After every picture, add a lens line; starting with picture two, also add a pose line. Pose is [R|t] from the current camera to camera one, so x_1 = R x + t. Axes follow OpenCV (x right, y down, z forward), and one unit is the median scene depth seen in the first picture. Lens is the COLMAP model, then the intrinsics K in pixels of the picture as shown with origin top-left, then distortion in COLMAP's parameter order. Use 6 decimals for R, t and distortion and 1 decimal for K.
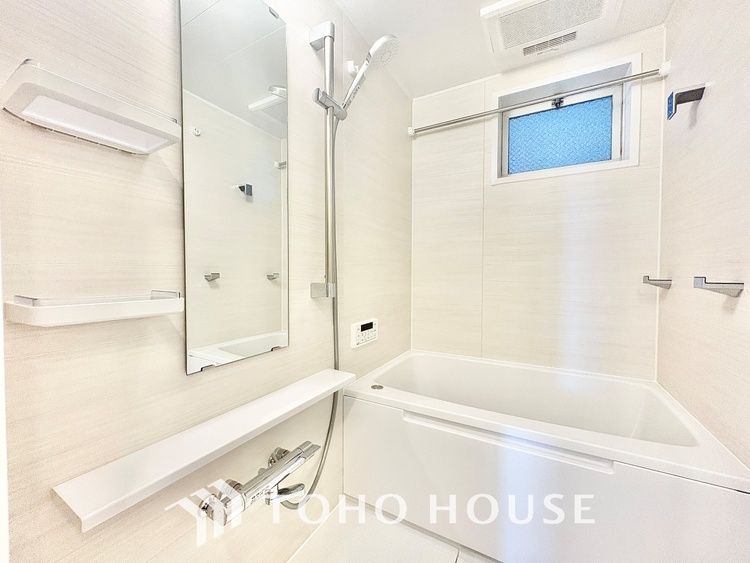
lens RADIAL K [[298.7, 0, 375.0], [0, 298.7, 281.5], [0, 0, 1]] dist [-0.000034, 0.000060]
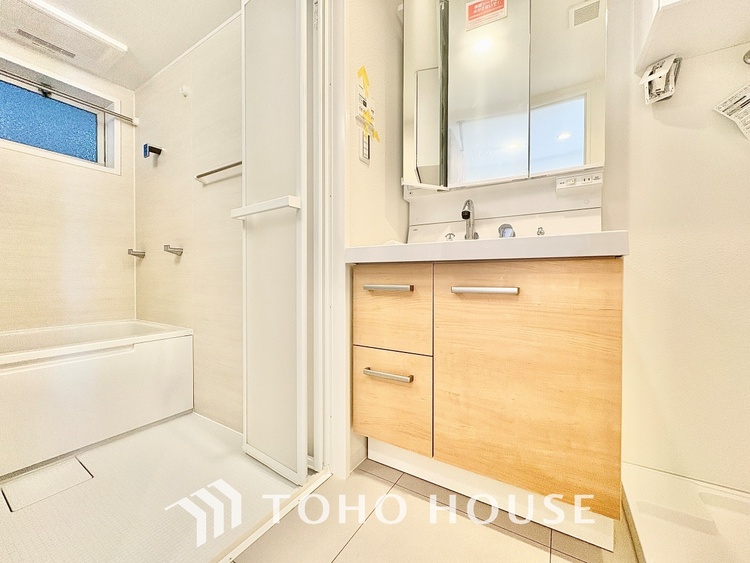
lens RADIAL K [[298.7, 0, 375.0], [0, 298.7, 281.5], [0, 0, 1]] dist [-0.000034, 0.000060]
pose [[0.042616, -0.017141, 0.998944, -0.569911], [0.023724, 0.999588, 0.016140, 0.147478], [-0.998810, 0.023011, 0.043005, -0.321546]]
